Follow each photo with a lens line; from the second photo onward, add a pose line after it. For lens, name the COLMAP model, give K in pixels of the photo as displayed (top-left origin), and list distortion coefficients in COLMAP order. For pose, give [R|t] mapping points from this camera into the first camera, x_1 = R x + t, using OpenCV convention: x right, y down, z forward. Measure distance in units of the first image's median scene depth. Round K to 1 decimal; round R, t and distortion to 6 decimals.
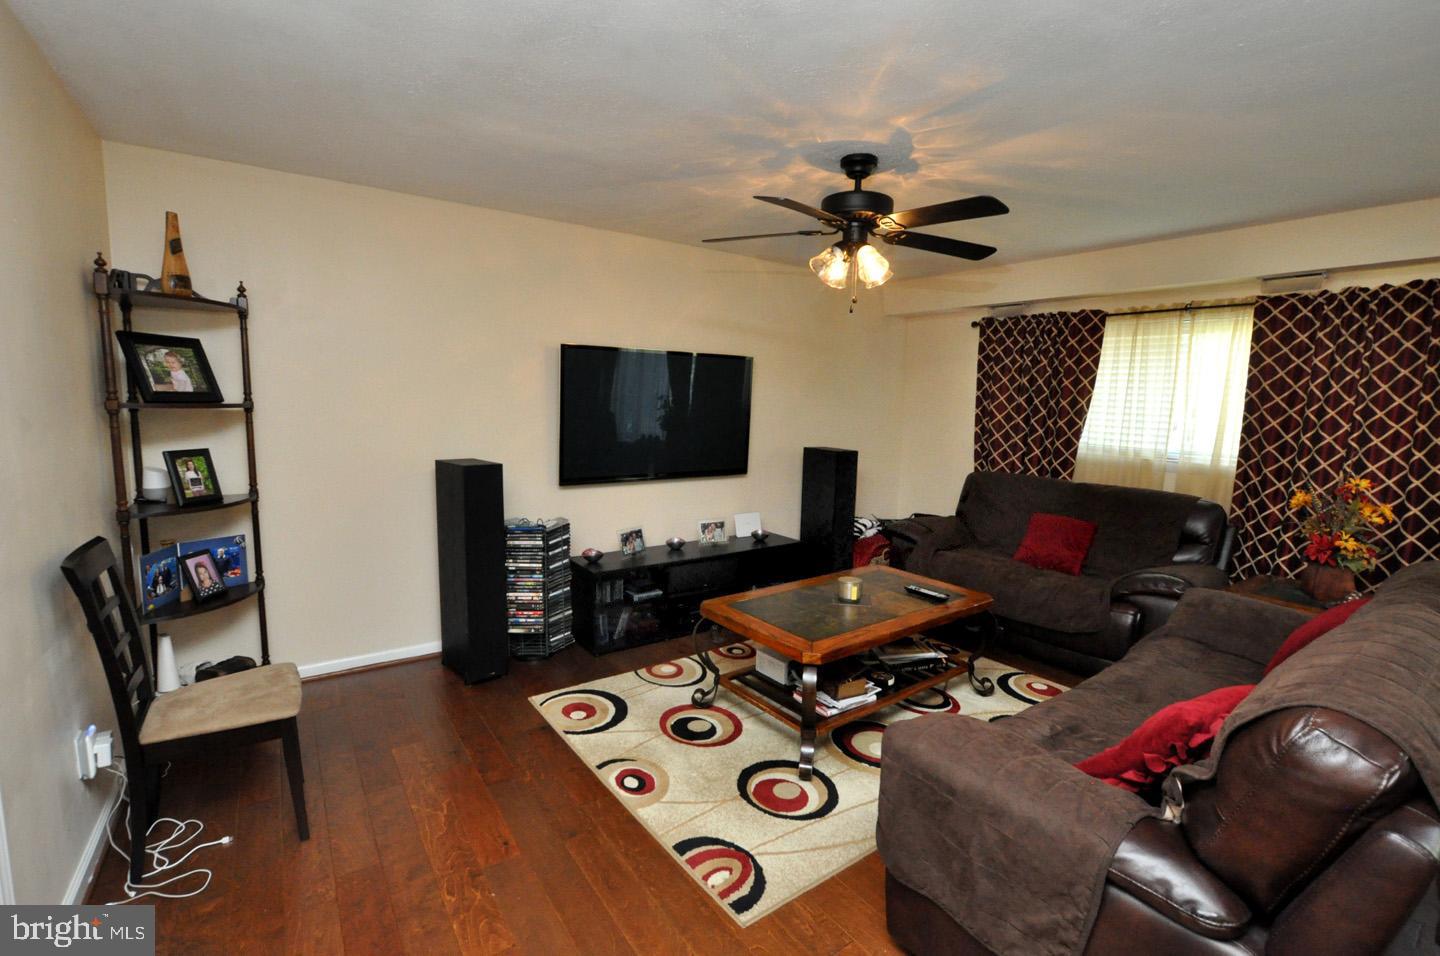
lens RADIAL K [[631.5, 0, 724.8], [0, 631.5, 480.2], [0, 0, 1]] dist [-0.036788, 0.005410]
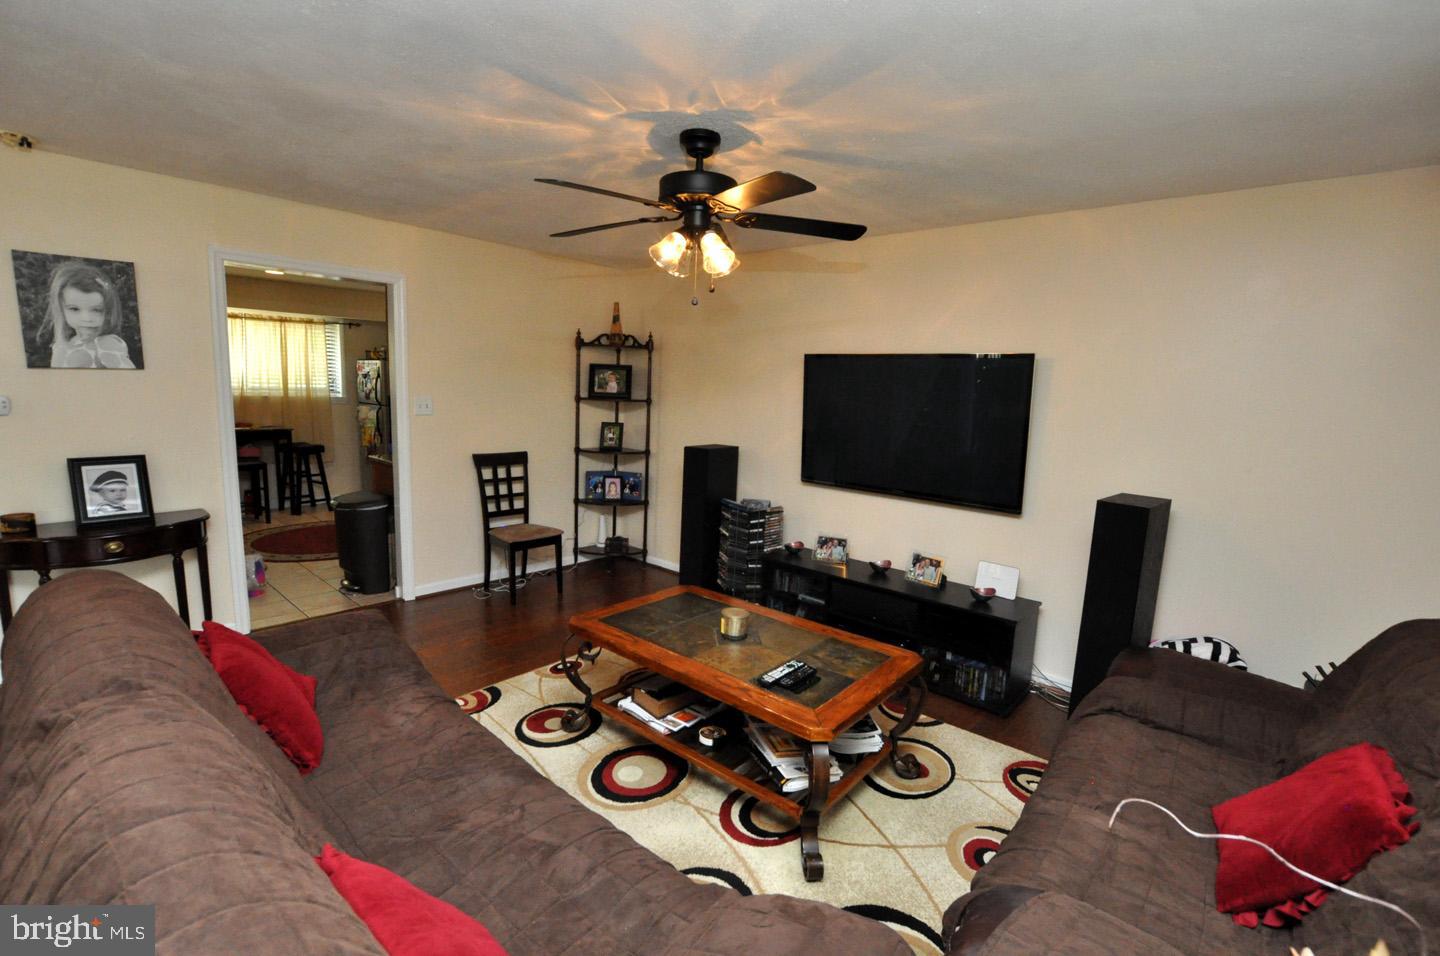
lens RADIAL K [[631.5, 0, 724.8], [0, 631.5, 480.2], [0, 0, 1]] dist [-0.036788, 0.005410]
pose [[0.228083, 0.128154, -0.965171, 0.927155], [-0.157709, 0.983072, 0.093262, -0.089734], [0.960784, 0.130944, 0.244433, 0.700729]]
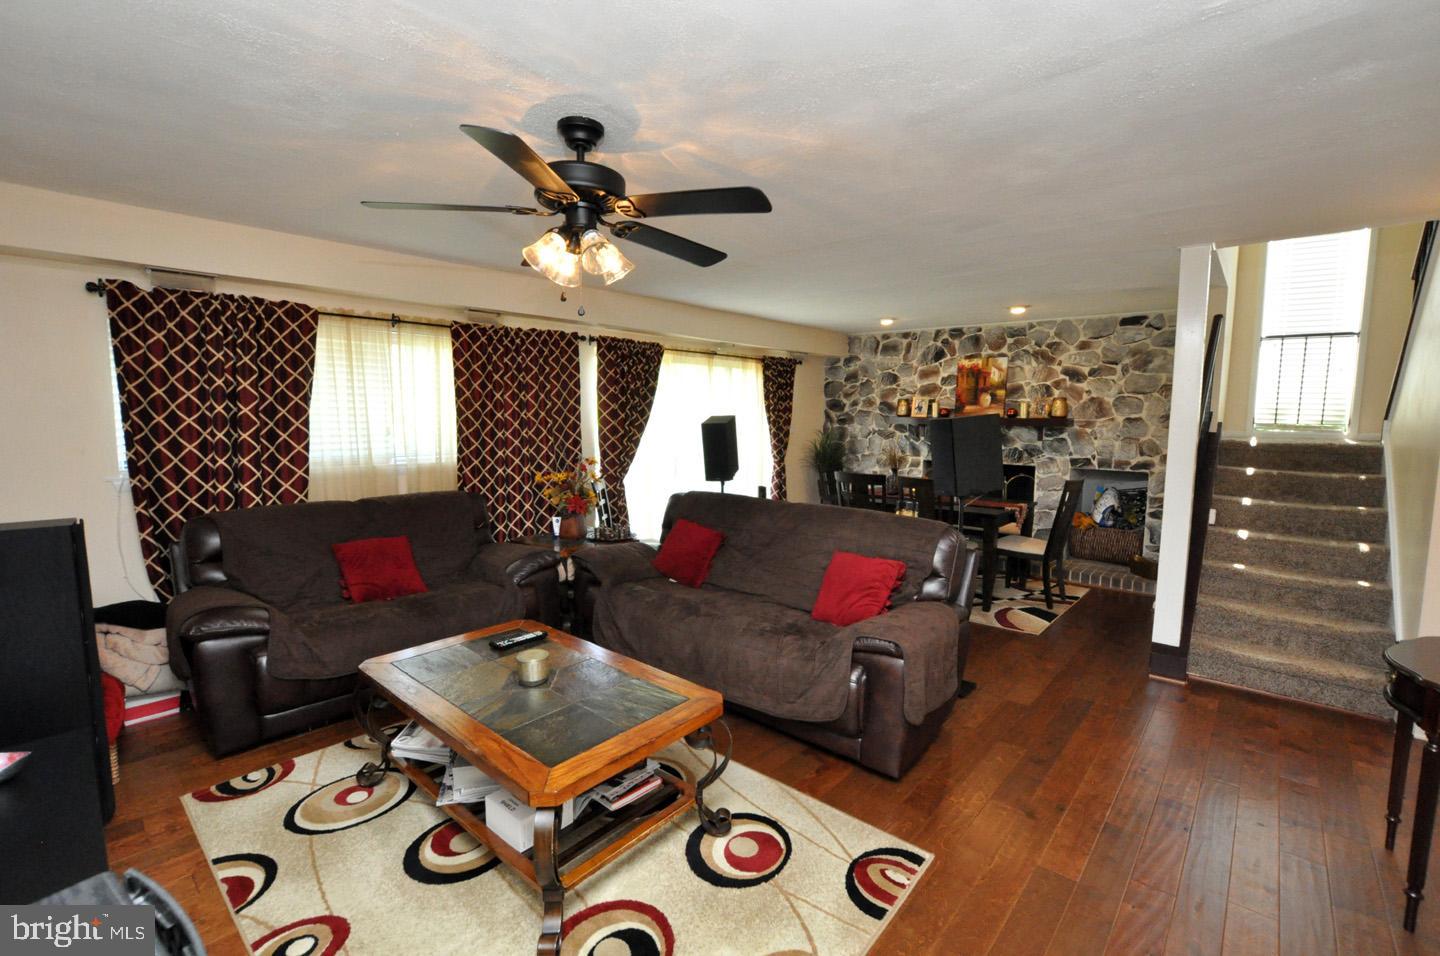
lens RADIAL K [[631.5, 0, 724.8], [0, 631.5, 480.2], [0, 0, 1]] dist [-0.036788, 0.005410]
pose [[-0.220583, -0.131291, 0.966492, -0.526324], [0.107146, 0.981641, 0.157803, -0.138052], [-0.969465, 0.138364, -0.202466, 0.833835]]
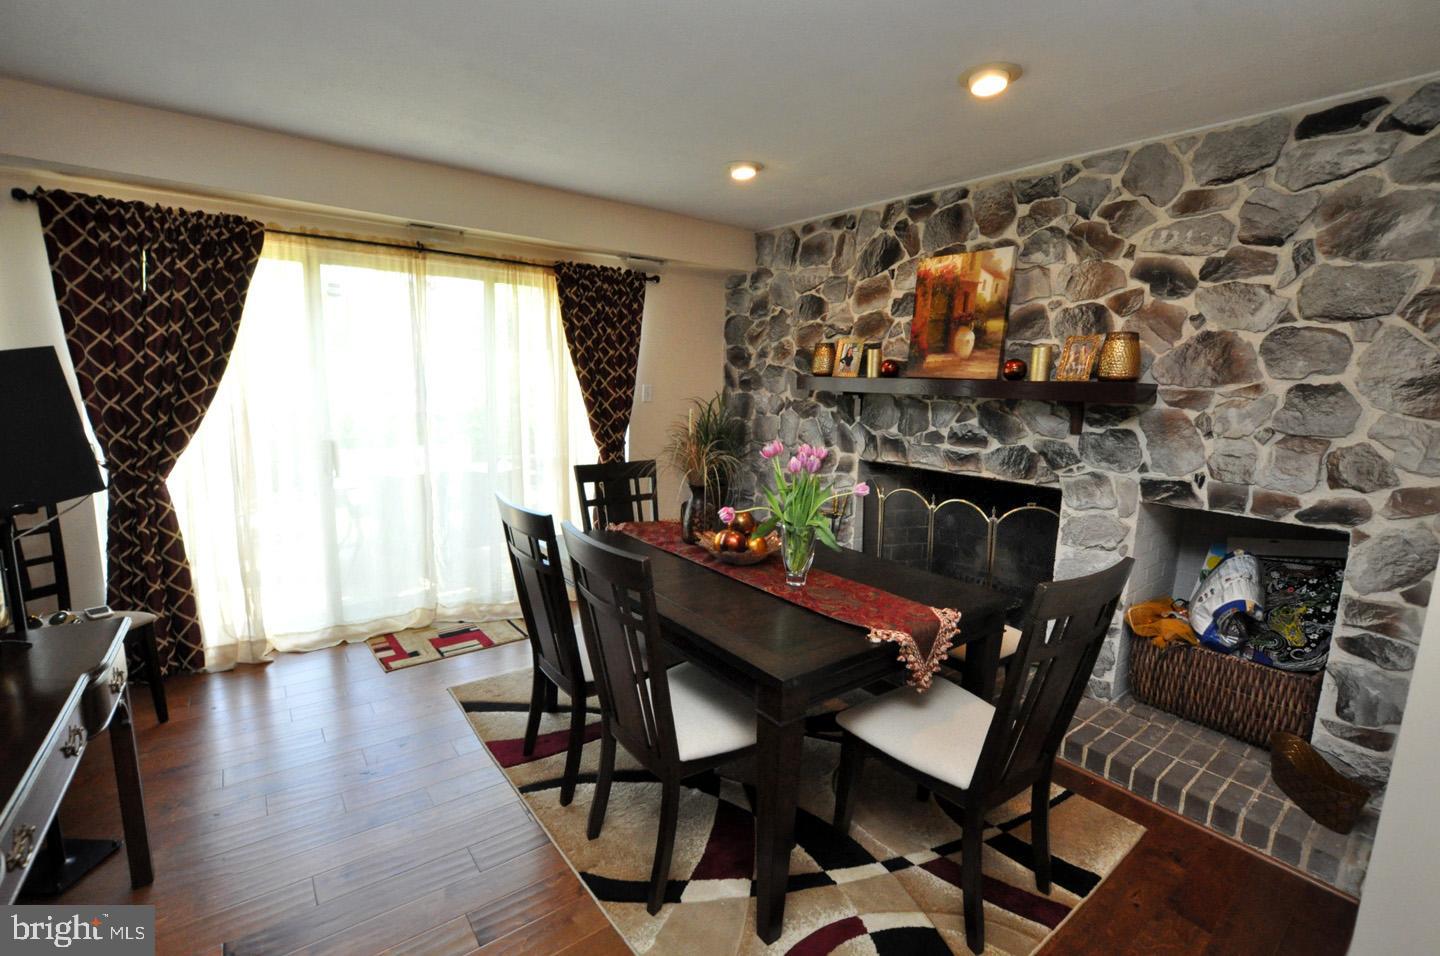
lens RADIAL K [[631.5, 0, 724.8], [0, 631.5, 480.2], [0, 0, 1]] dist [-0.036788, 0.005410]
pose [[-0.035417, -0.184447, 0.982204, 0.322637], [0.092627, 0.977984, 0.186994, 0.012016], [-0.995071, 0.097602, -0.017552, -0.034853]]
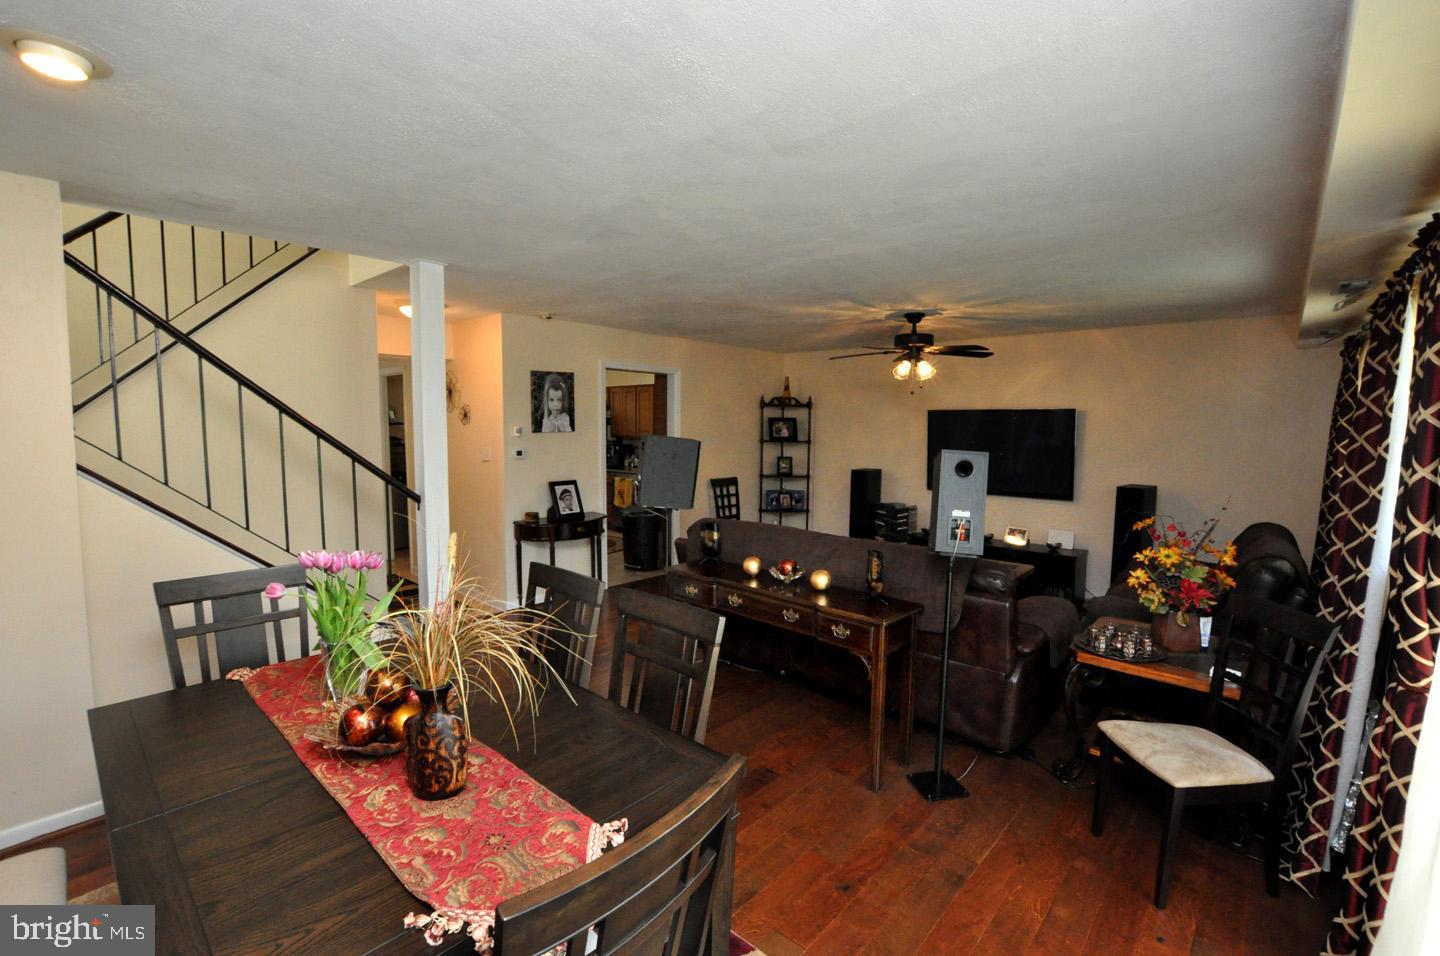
lens RADIAL K [[631.5, 0, 724.8], [0, 631.5, 480.2], [0, 0, 1]] dist [-0.036788, 0.005410]
pose [[0.211986, 0.064764, -0.975124, 1.569678], [-0.127705, 0.991082, 0.038062, -0.013219], [0.968893, 0.116459, 0.218366, 0.074510]]
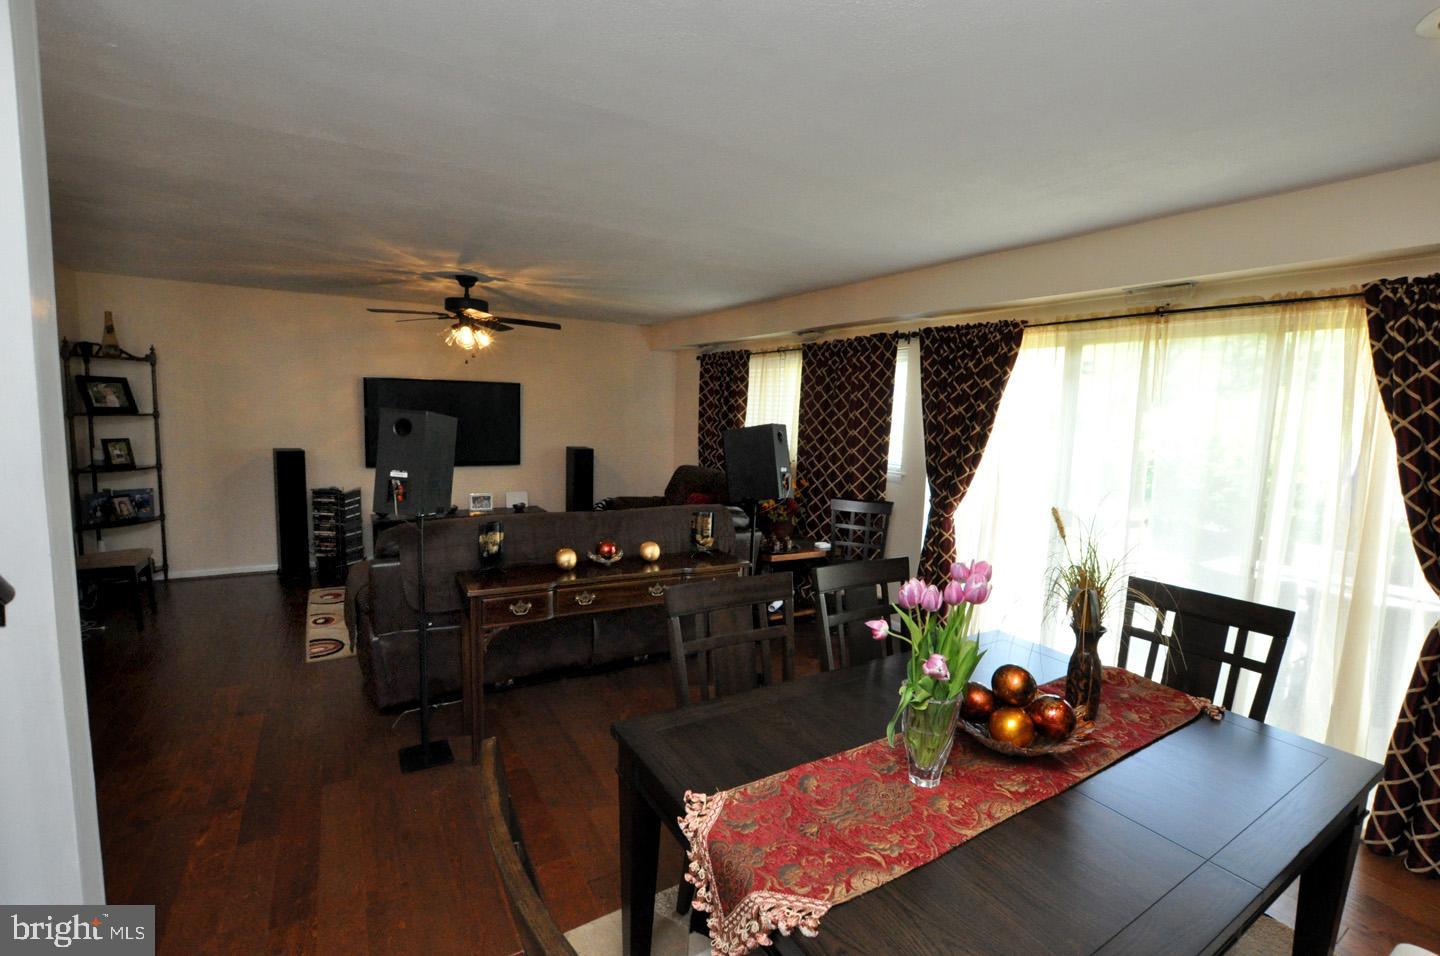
lens RADIAL K [[631.5, 0, 724.8], [0, 631.5, 480.2], [0, 0, 1]] dist [-0.036788, 0.005410]
pose [[0.997320, 0.015986, -0.071399, 0.856649], [-0.017141, 0.999732, -0.015591, 0.057550], [0.071130, 0.016773, 0.997326, -0.549856]]
